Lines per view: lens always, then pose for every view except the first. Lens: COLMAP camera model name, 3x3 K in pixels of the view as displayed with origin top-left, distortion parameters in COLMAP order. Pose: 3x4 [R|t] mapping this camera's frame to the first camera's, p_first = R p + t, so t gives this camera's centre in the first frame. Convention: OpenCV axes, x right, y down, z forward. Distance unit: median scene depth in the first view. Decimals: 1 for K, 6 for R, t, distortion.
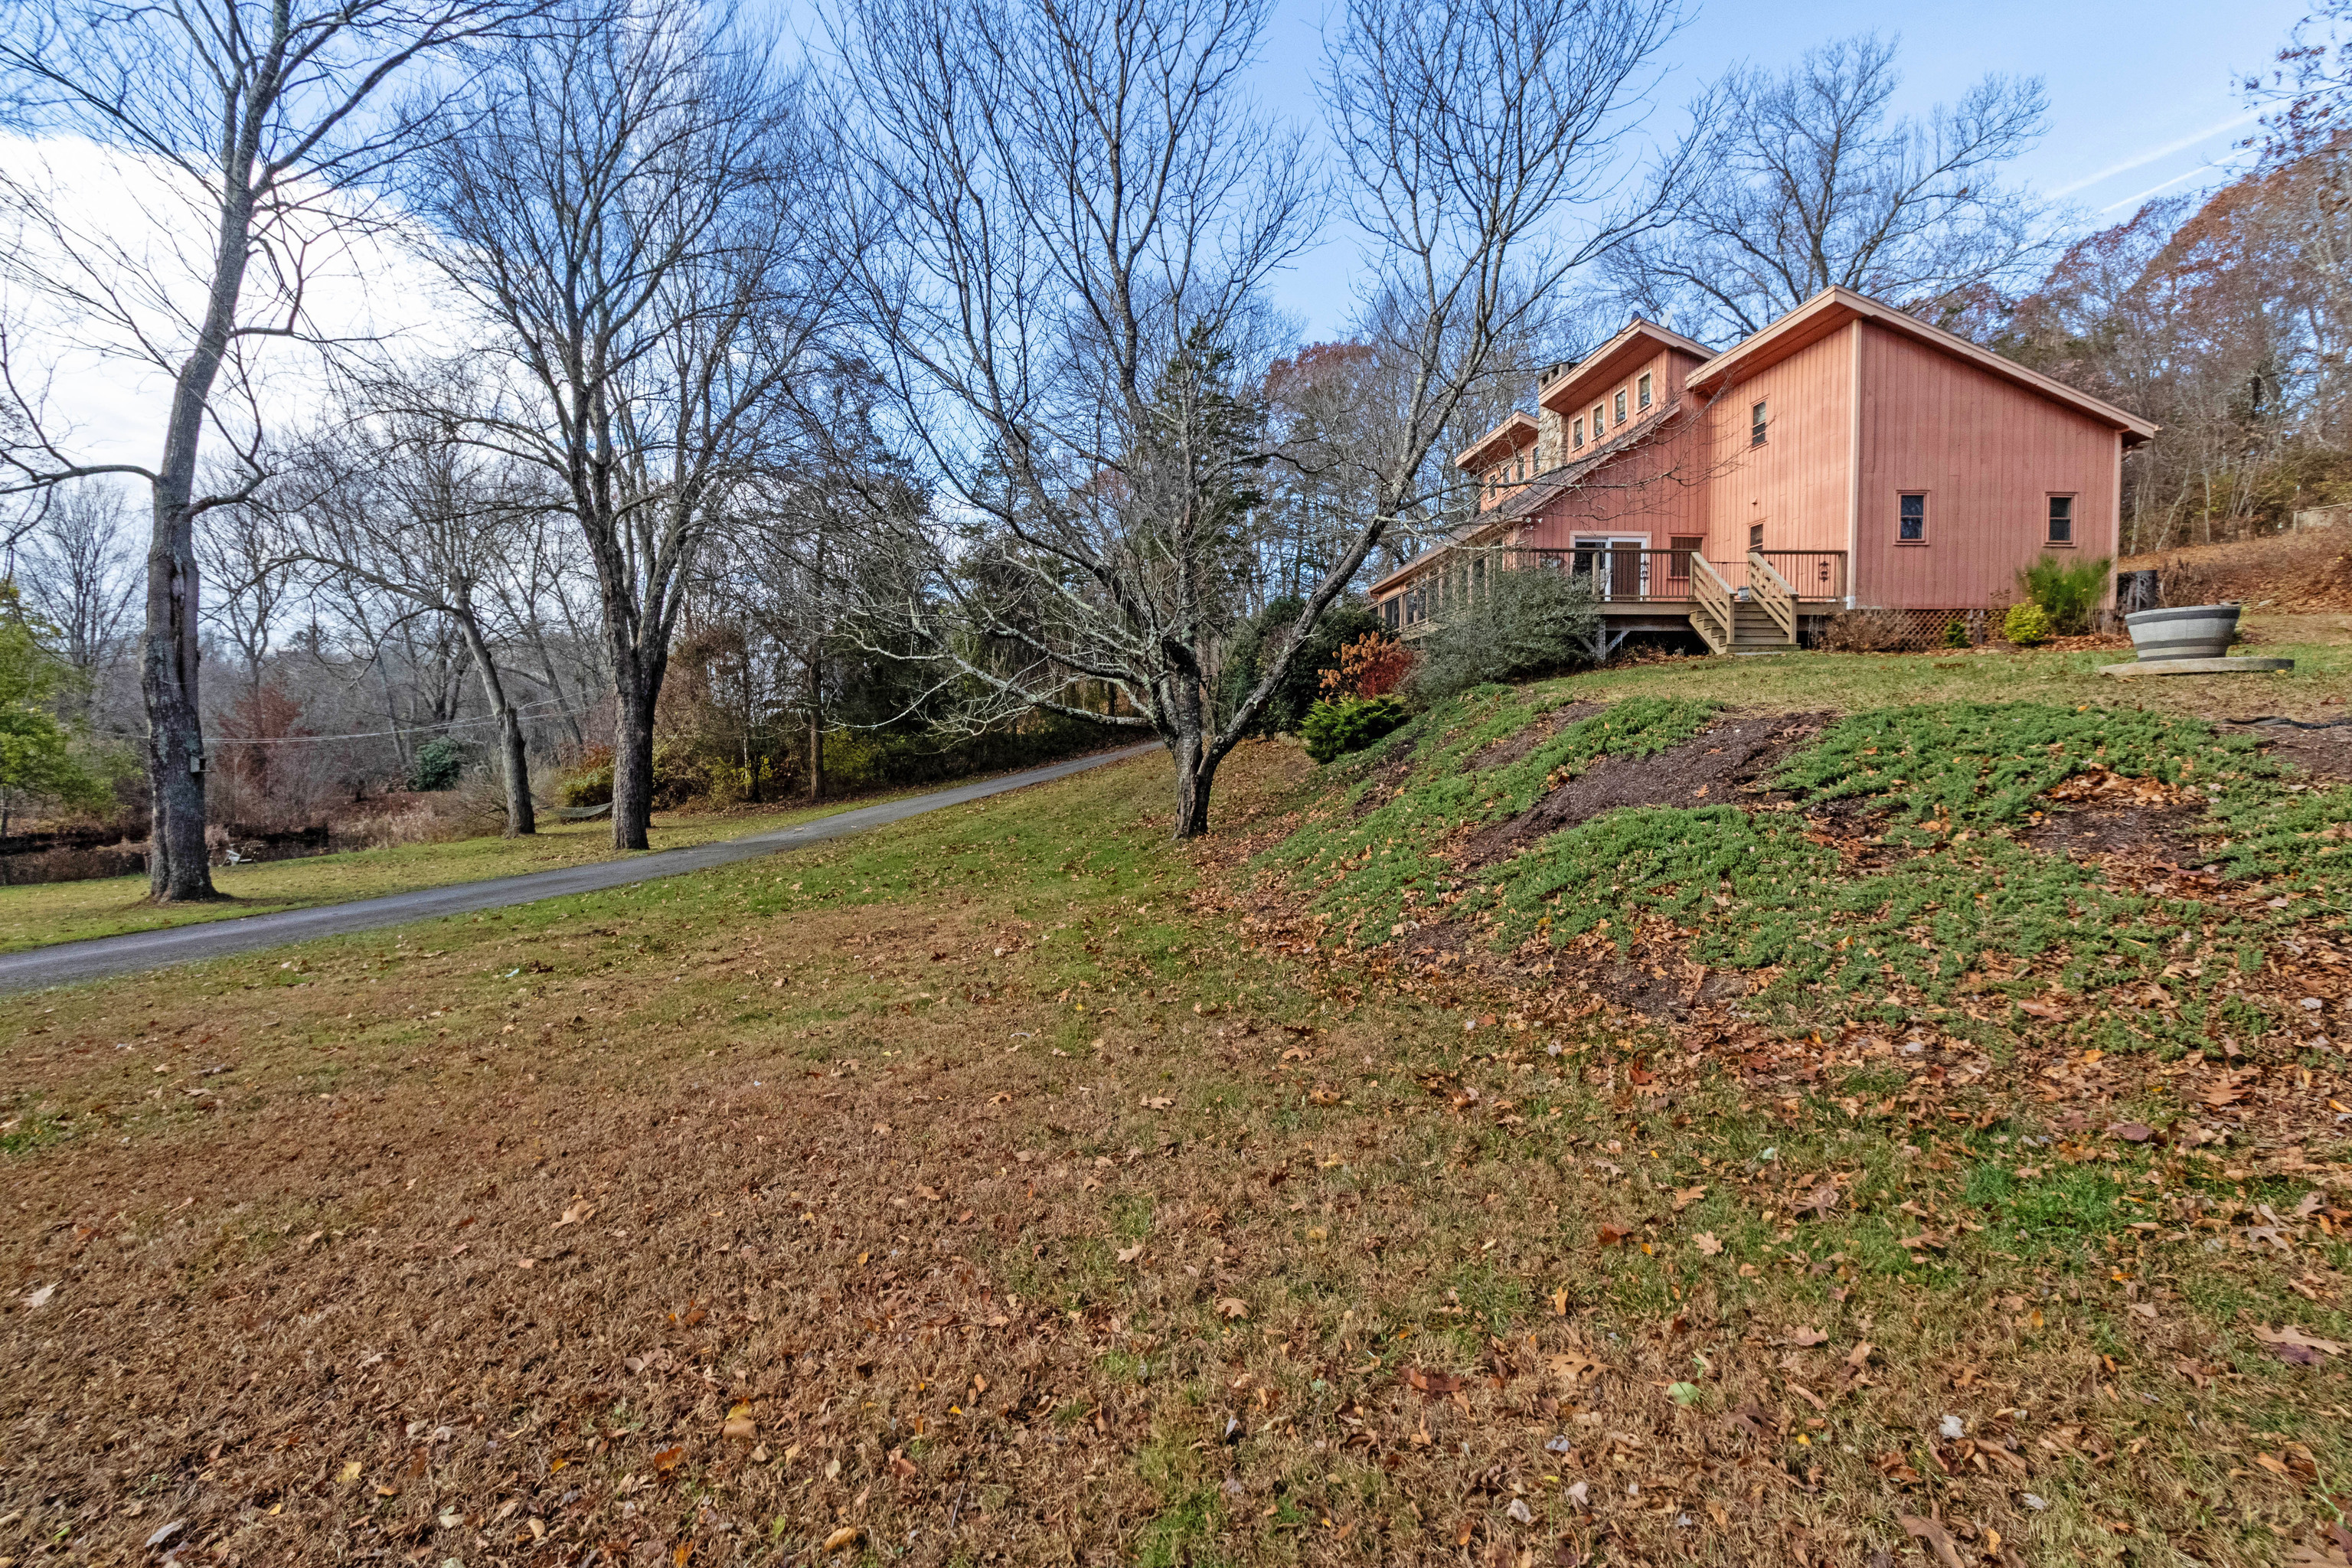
lens RADIAL K [[1061.9, 0, 1174.7], [0, 1061.9, 783.0], [0, 0, 1]] dist [-0.000495, 0.000164]
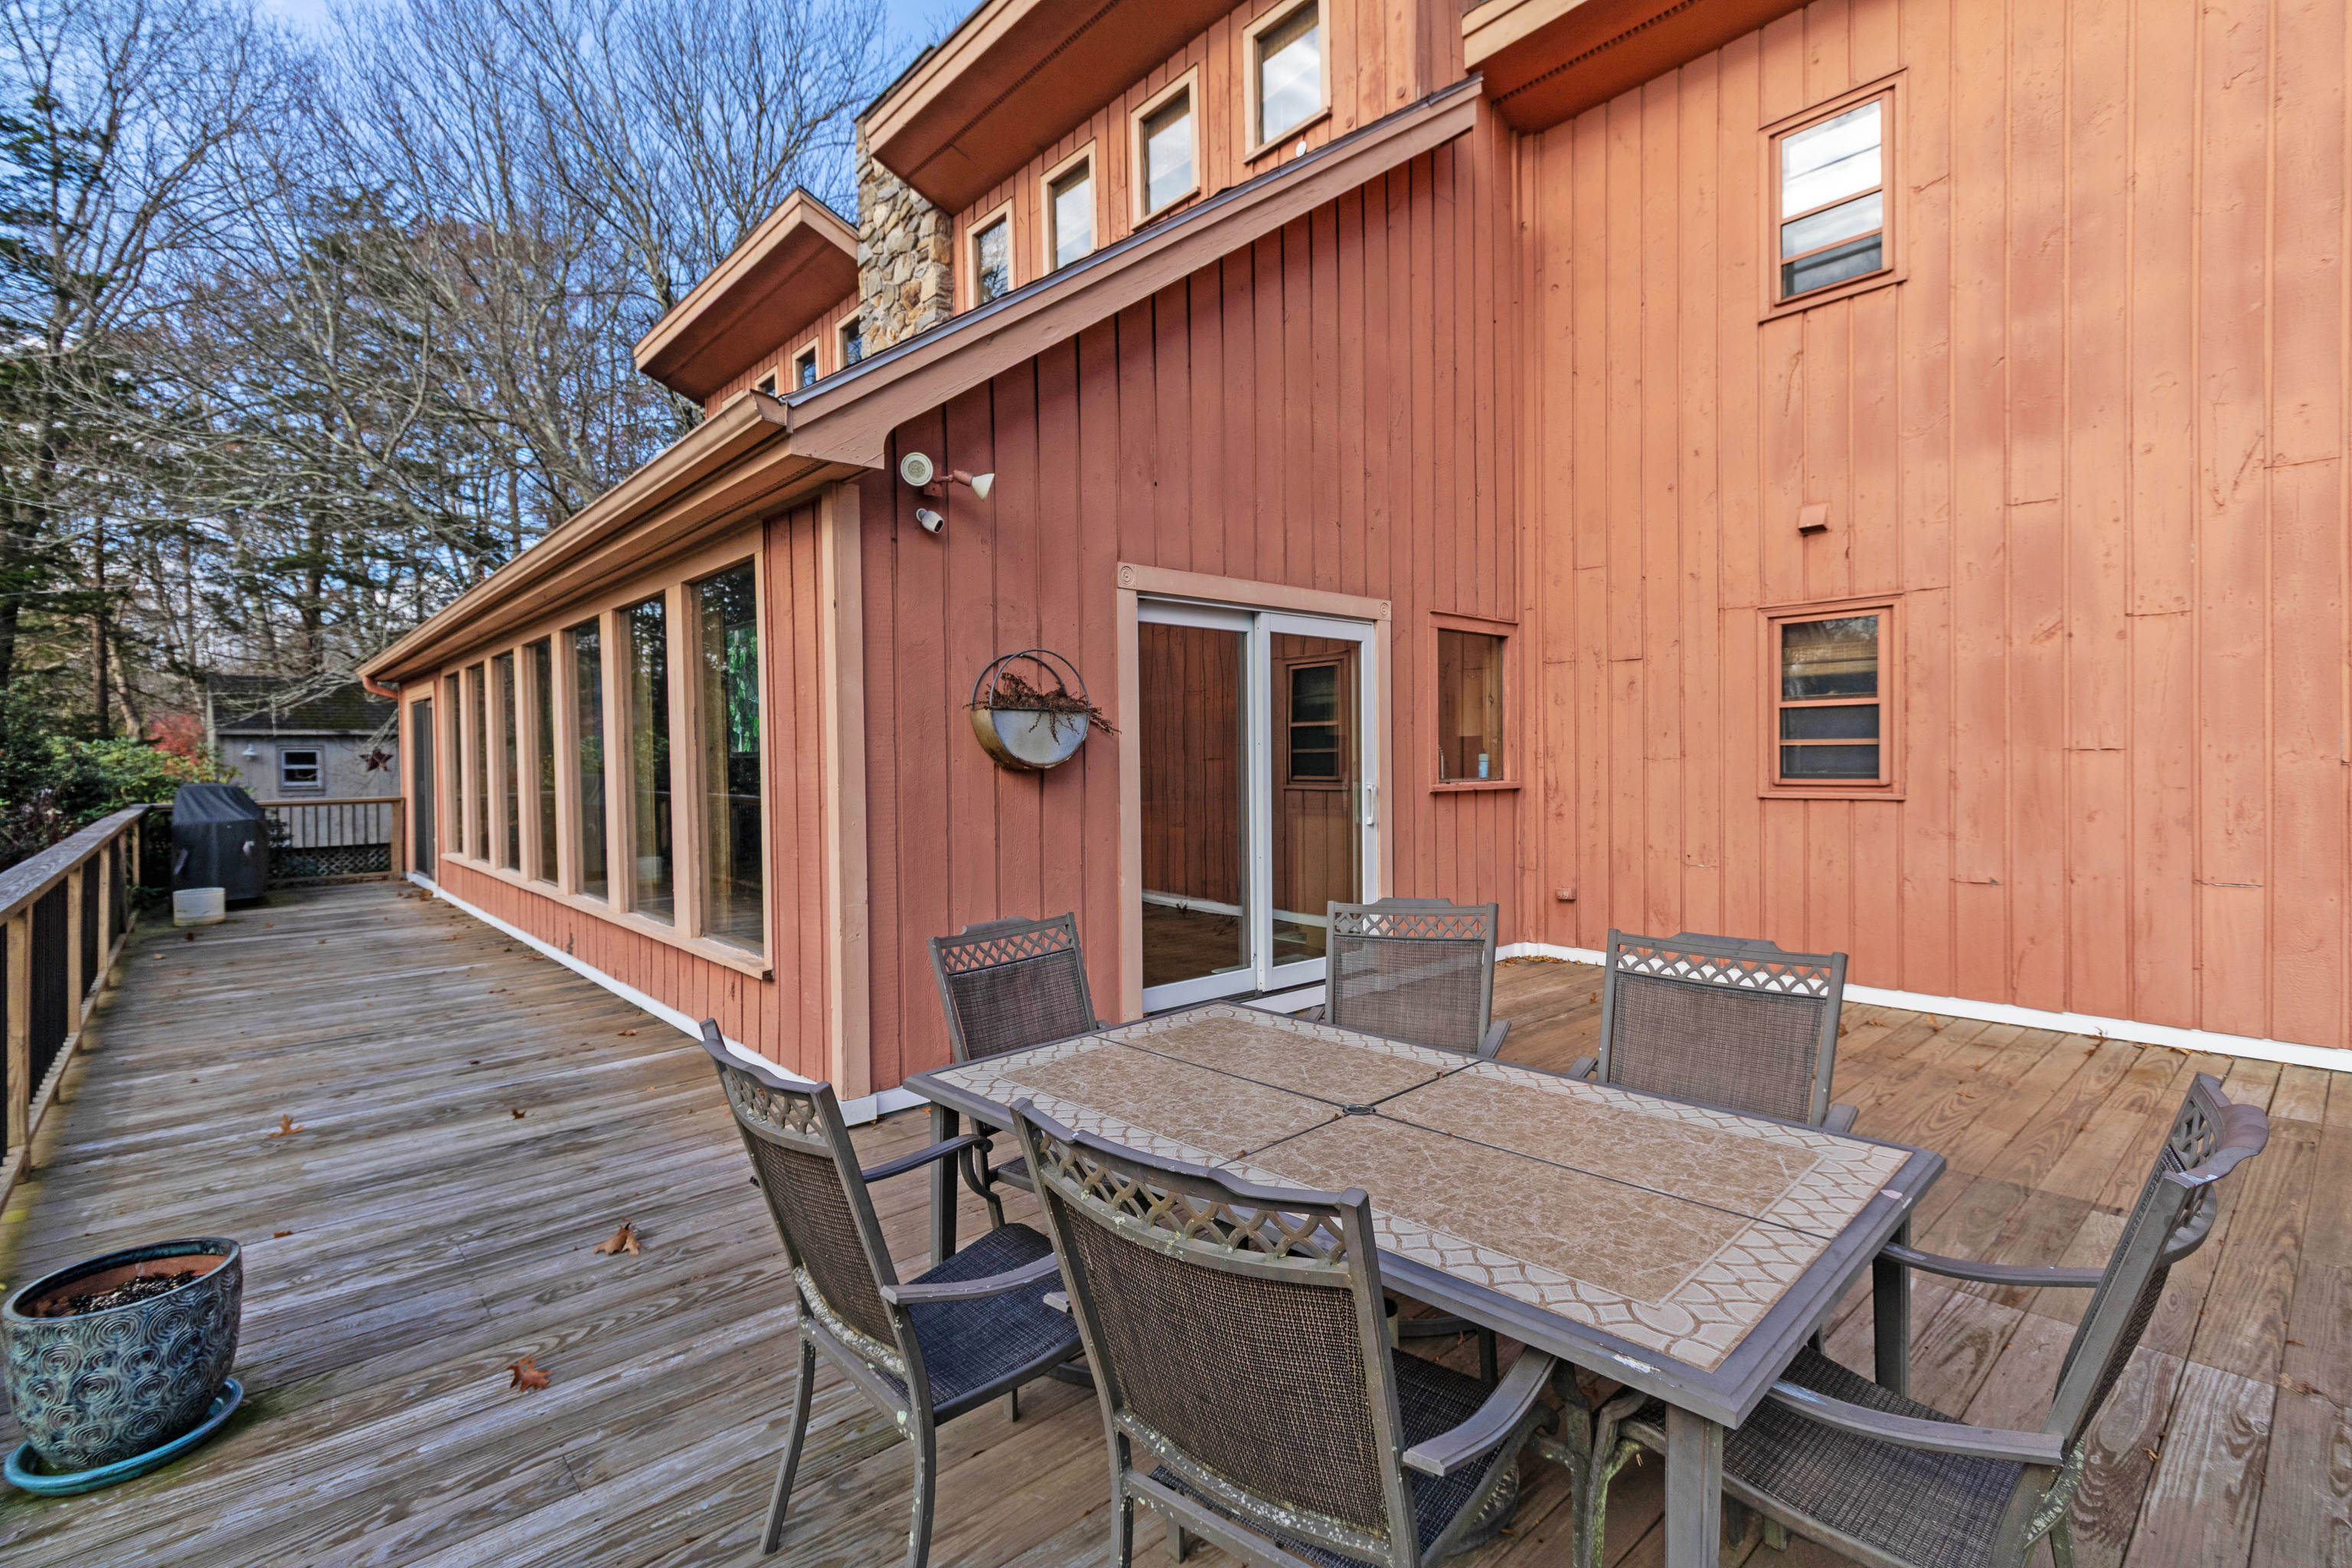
lens RADIAL K [[1061.9, 0, 1167.0], [0, 1061.9, 770.5], [0, 0, 1]] dist [-0.000495, 0.000164]
pose [[0.788065, -0.021450, 0.615218, 0.252491], [0.028458, 0.999594, -0.001602, -0.197081], [-0.614933, 0.018771, 0.788356, 0.831510]]
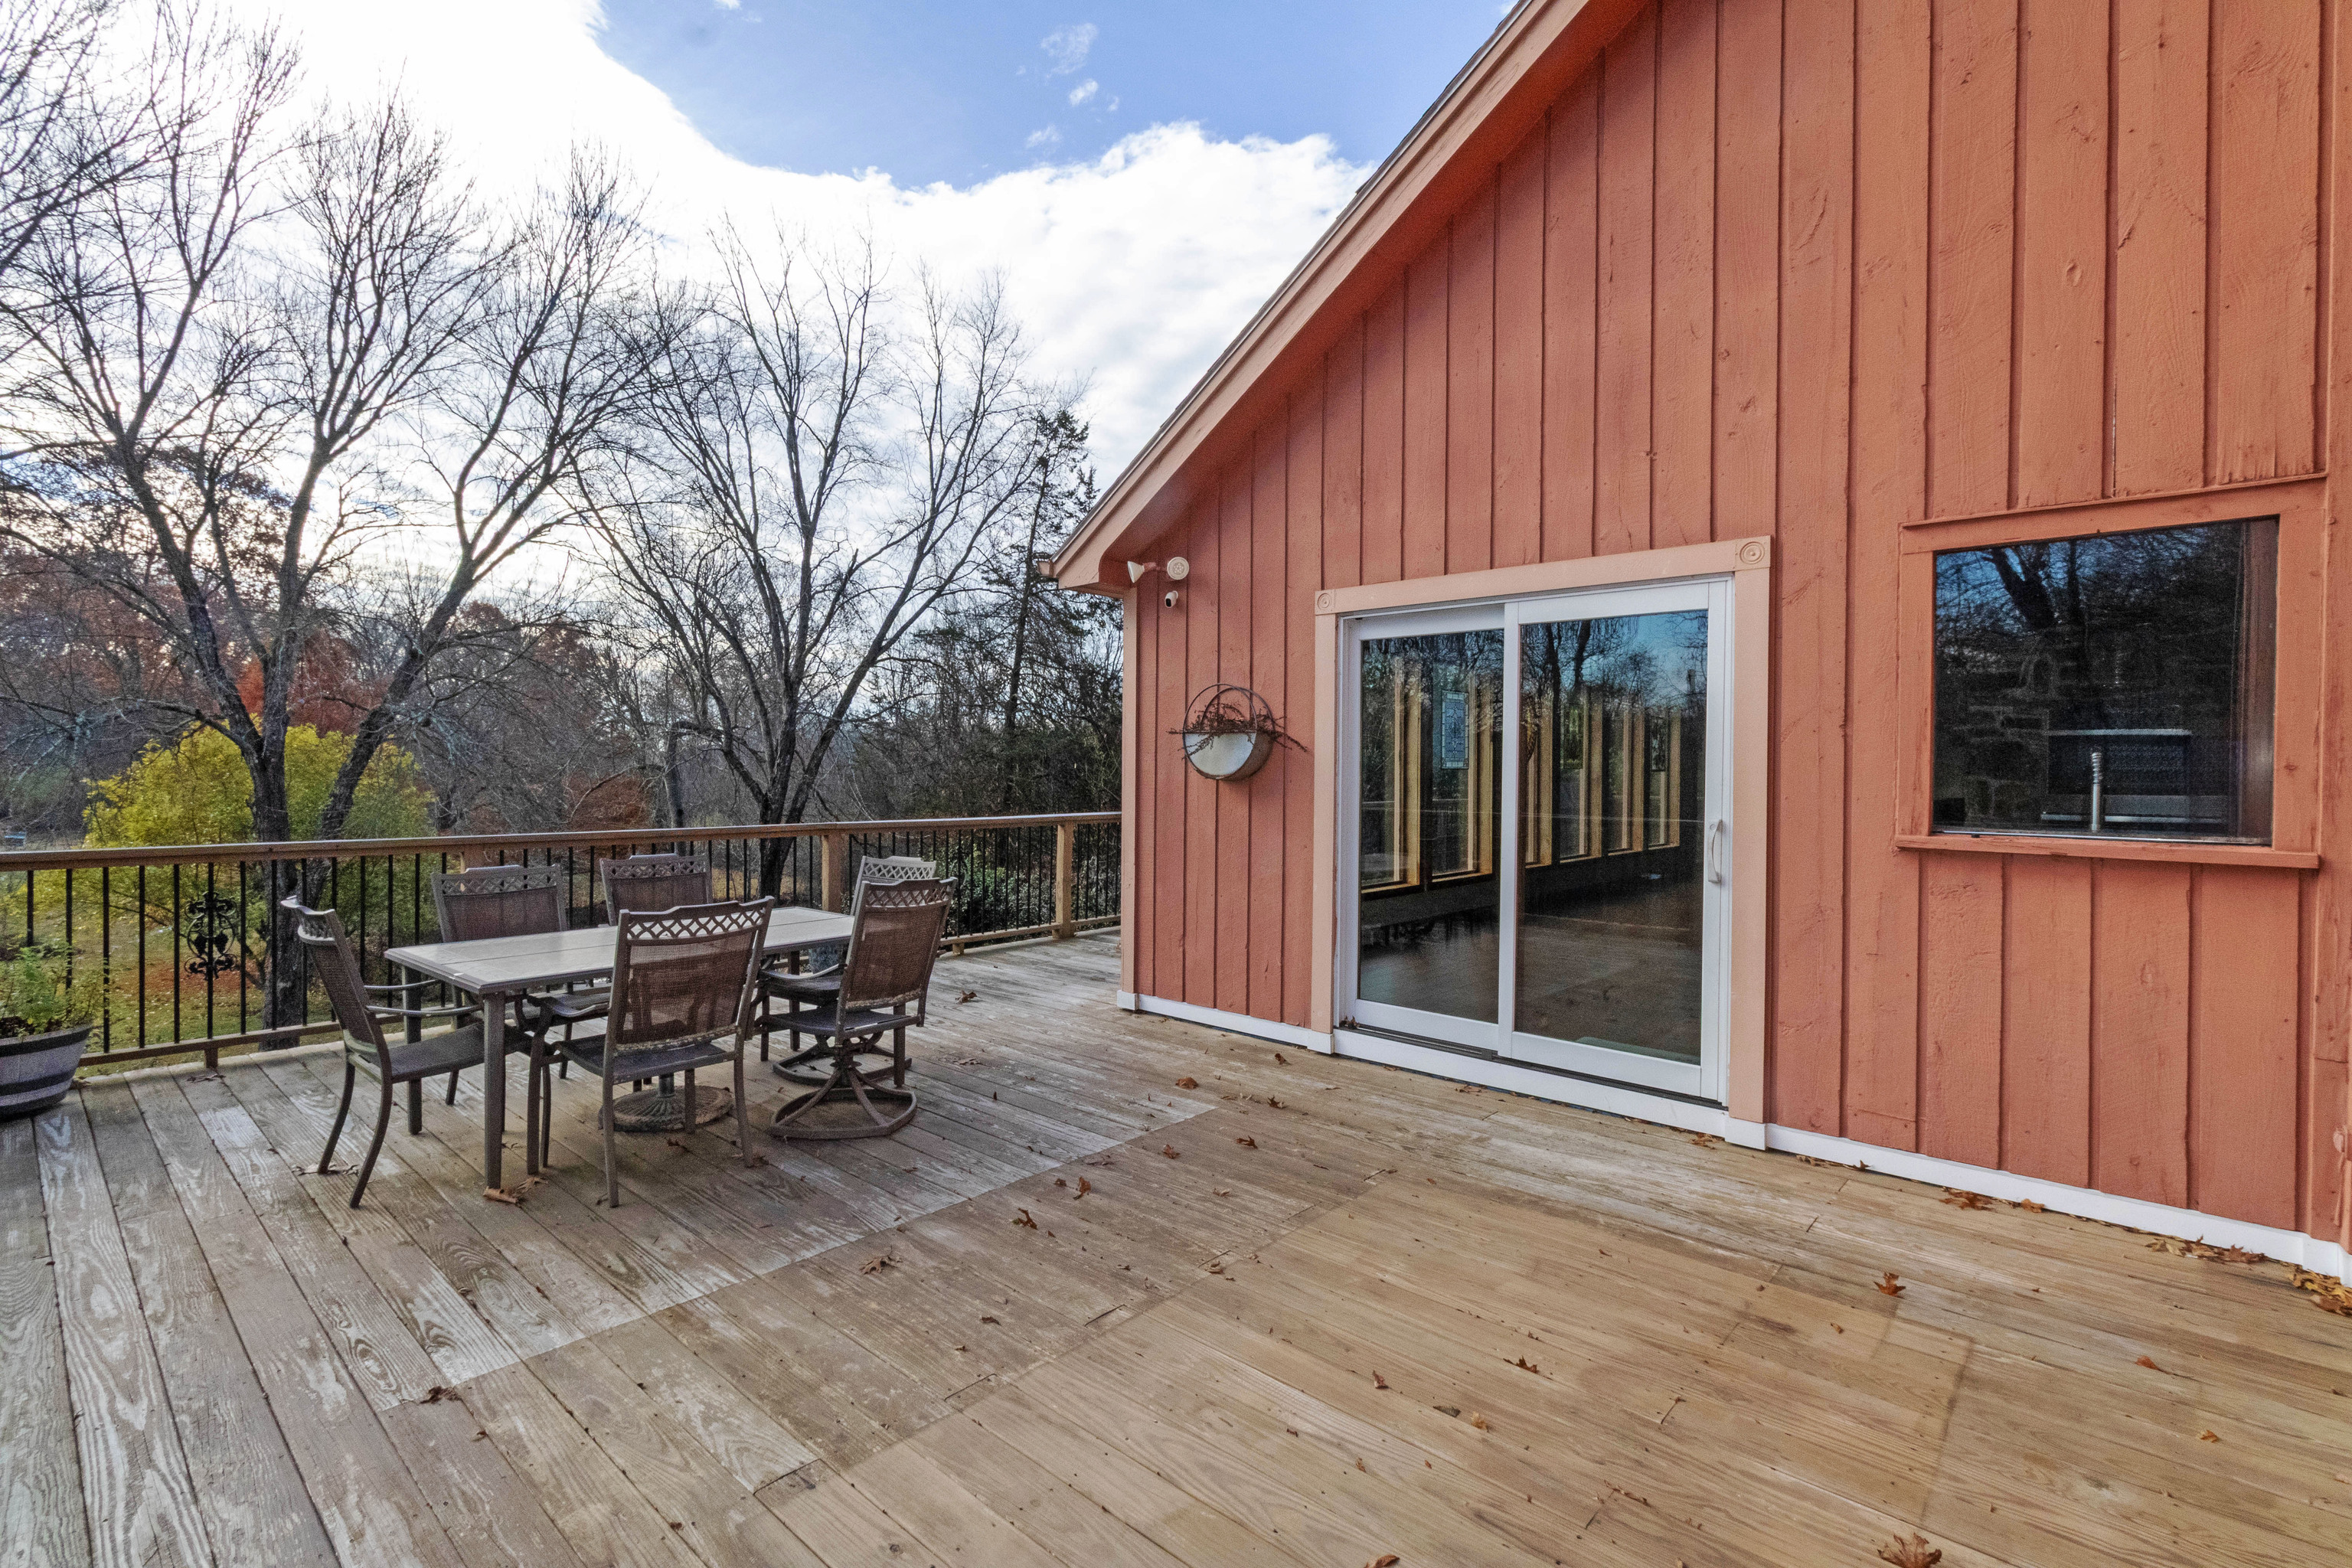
lens RADIAL K [[1061.9, 0, 1175.7], [0, 1061.9, 778.0], [0, 0, 1]] dist [-0.000495, 0.000164]
pose [[0.702399, 0.008004, -0.711739, 0.498553], [-0.018504, 0.999804, -0.007018, -0.197217], [0.711543, 0.018099, 0.702409, 0.823832]]
